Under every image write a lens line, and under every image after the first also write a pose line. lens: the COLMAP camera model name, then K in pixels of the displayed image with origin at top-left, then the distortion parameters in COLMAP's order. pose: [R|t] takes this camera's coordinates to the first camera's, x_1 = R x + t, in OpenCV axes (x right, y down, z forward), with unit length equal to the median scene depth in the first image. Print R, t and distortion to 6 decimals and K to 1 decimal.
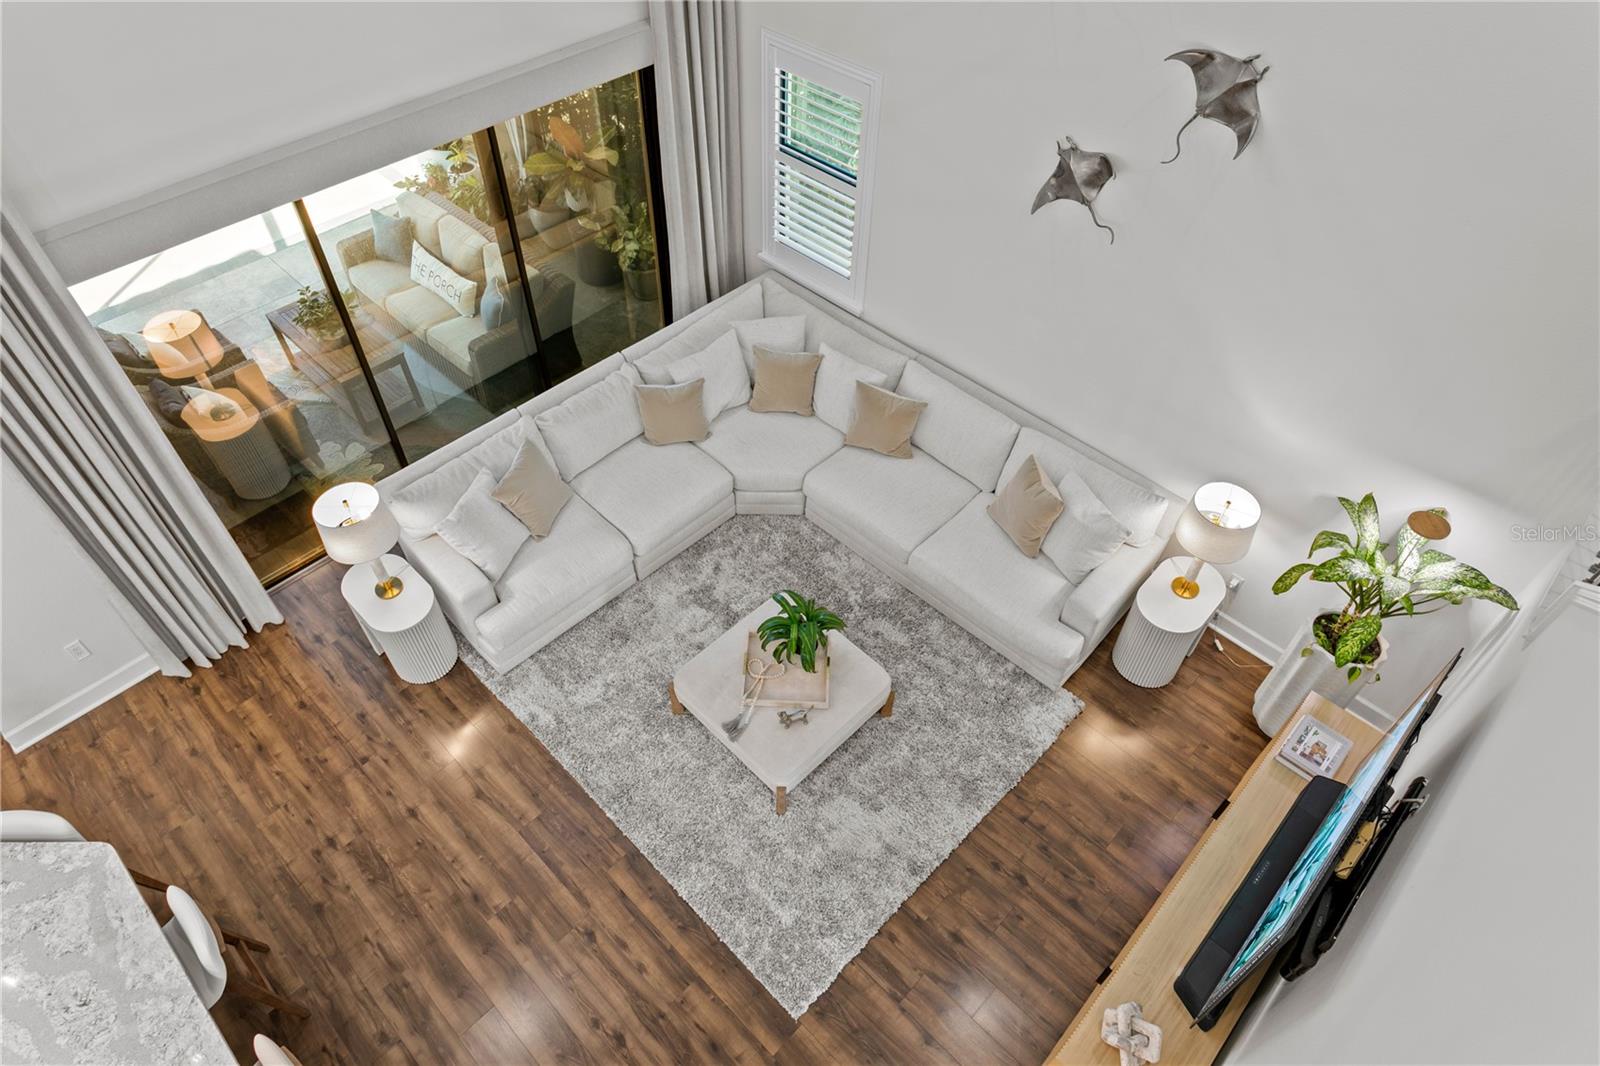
lens RADIAL K [[956.2, 0, 800.0], [0, 956.2, 533.0], [0, 0, 1]] dist [0.000120, 0.000015]
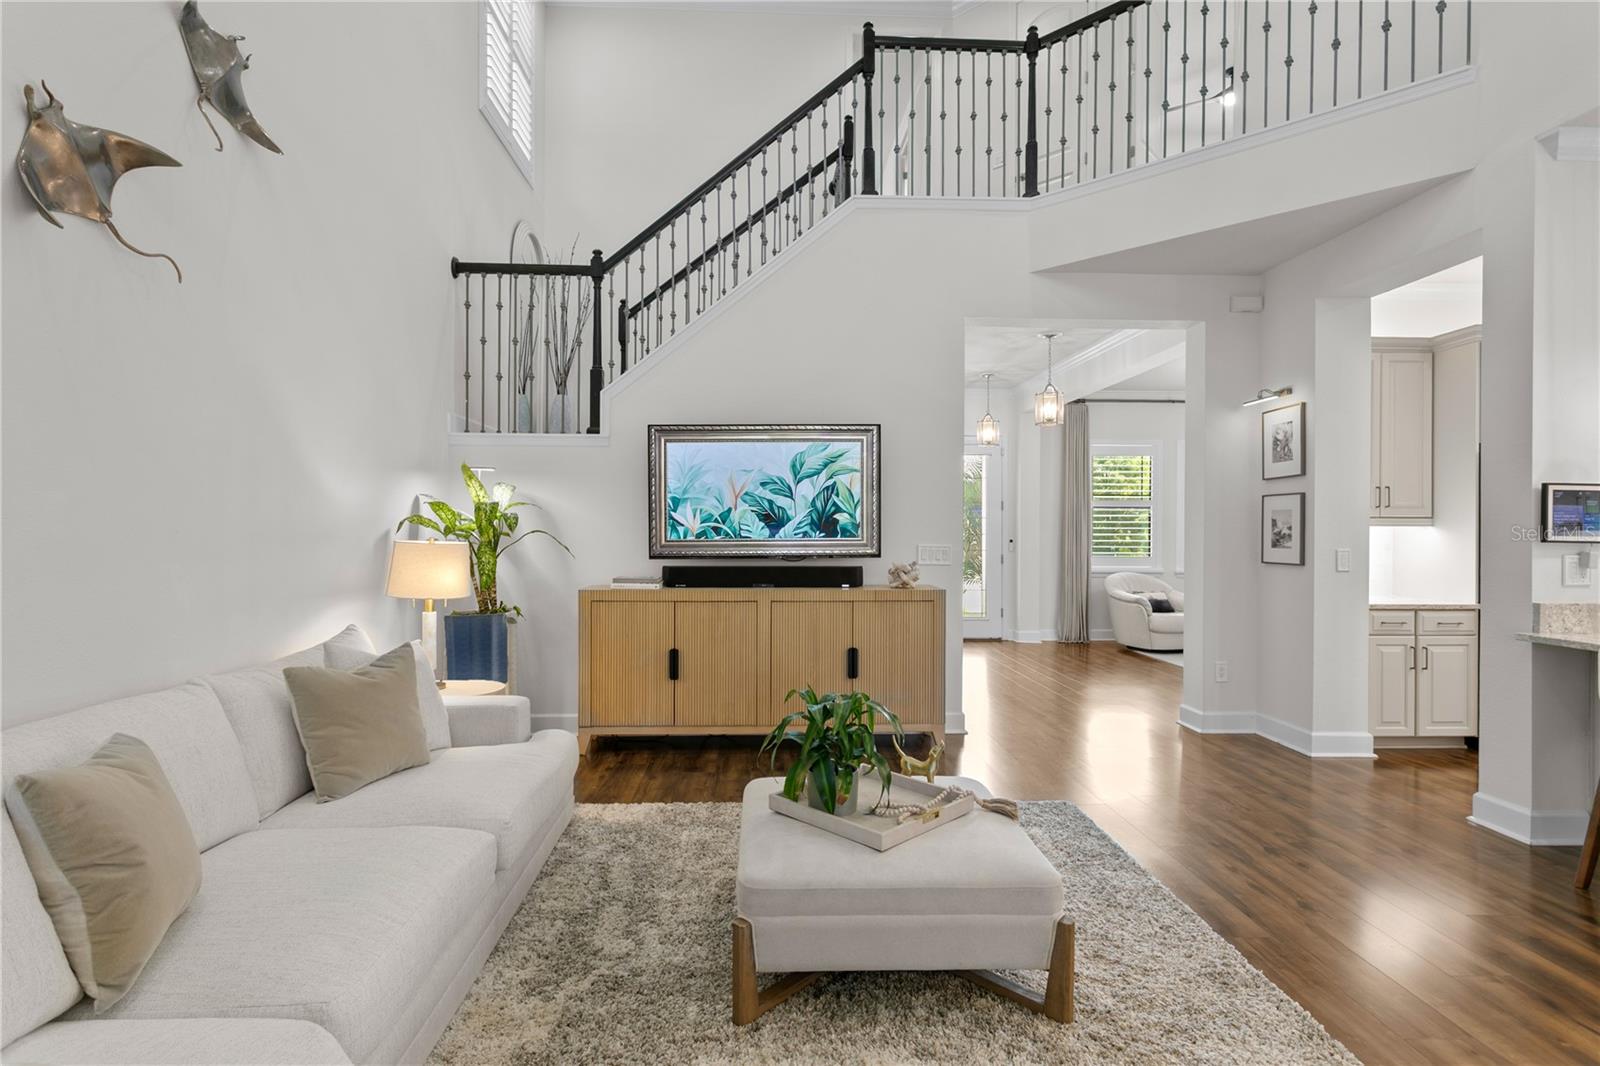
lens RADIAL K [[820.6, 0, 800.0], [0, 820.6, 533.0], [0, 0, 1]] dist [0.026430, -0.000405]
pose [[-0.733843, -0.003252, 0.679311, -0.351675], [0.502207, 0.670793, 0.545733, -0.288593], [-0.457452, 0.741638, -0.490623, 1.220595]]
